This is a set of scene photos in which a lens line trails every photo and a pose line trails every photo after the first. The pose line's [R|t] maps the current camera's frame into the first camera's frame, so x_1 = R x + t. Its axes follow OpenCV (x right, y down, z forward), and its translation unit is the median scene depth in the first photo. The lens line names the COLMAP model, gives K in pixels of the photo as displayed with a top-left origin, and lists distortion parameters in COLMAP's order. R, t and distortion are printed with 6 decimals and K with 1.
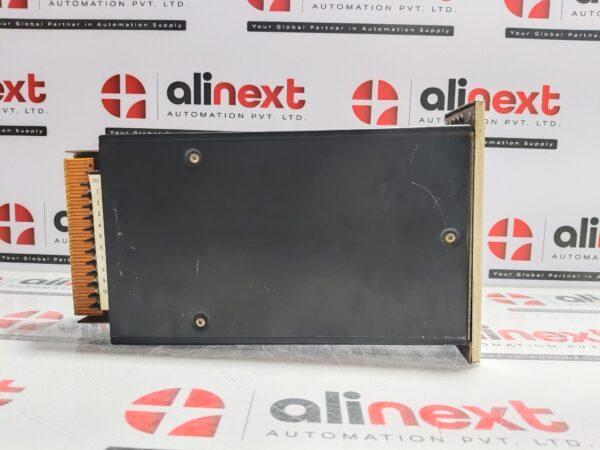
lens RADIAL K [[459.8, 0, 300.0], [0, 459.8, 225.0], [0, 0, 1]] dist [-0.040833, 0.001494]
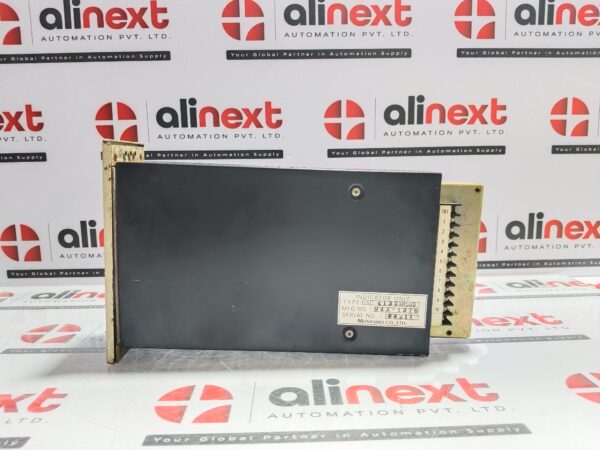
lens RADIAL K [[454.5, 0, 302.0], [0, 454.5, 224.2], [0, 0, 1]] dist [-0.033719, -0.004629]
pose [[0.997738, -0.048774, 0.046254, -0.003754], [0.047362, 0.998392, 0.031163, -0.052193], [-0.047699, -0.028901, 0.998444, -0.114627]]
